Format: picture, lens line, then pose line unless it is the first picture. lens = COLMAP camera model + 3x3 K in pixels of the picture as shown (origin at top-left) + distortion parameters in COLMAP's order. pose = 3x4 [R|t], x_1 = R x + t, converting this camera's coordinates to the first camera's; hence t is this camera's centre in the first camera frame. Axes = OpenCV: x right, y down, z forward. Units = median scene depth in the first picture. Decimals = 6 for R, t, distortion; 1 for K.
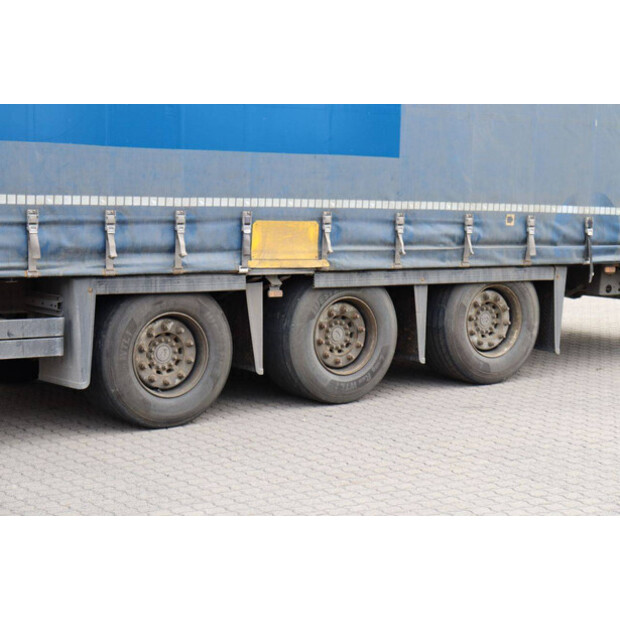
lens RADIAL K [[1454.7, 0, 308.7], [0, 1454.7, 304.2], [0, 0, 1]] dist [0.448449, 0.000000]
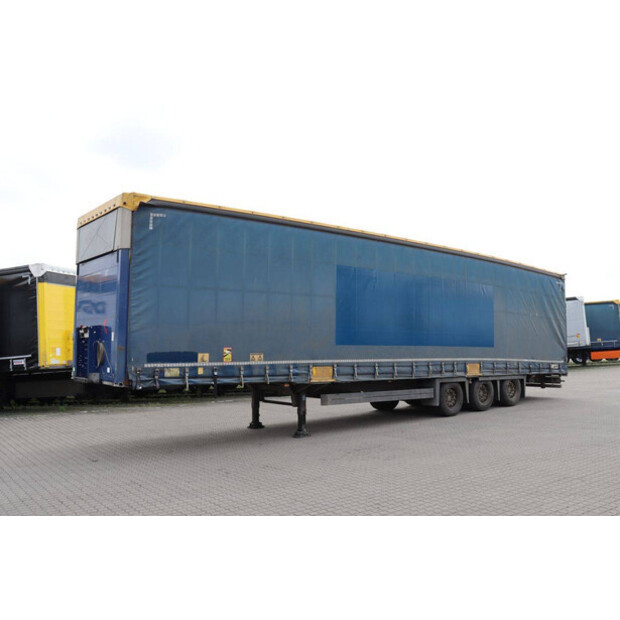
lens RADIAL K [[564.5, 0, 308.5], [0, 564.5, 298.6], [0, 0, 1]] dist [-0.079358, 0.000000]
pose [[0.998955, -0.005989, 0.045315, -0.525521], [0.014014, 0.983766, -0.178909, 0.034470], [-0.043508, 0.179357, 0.982822, -0.505208]]
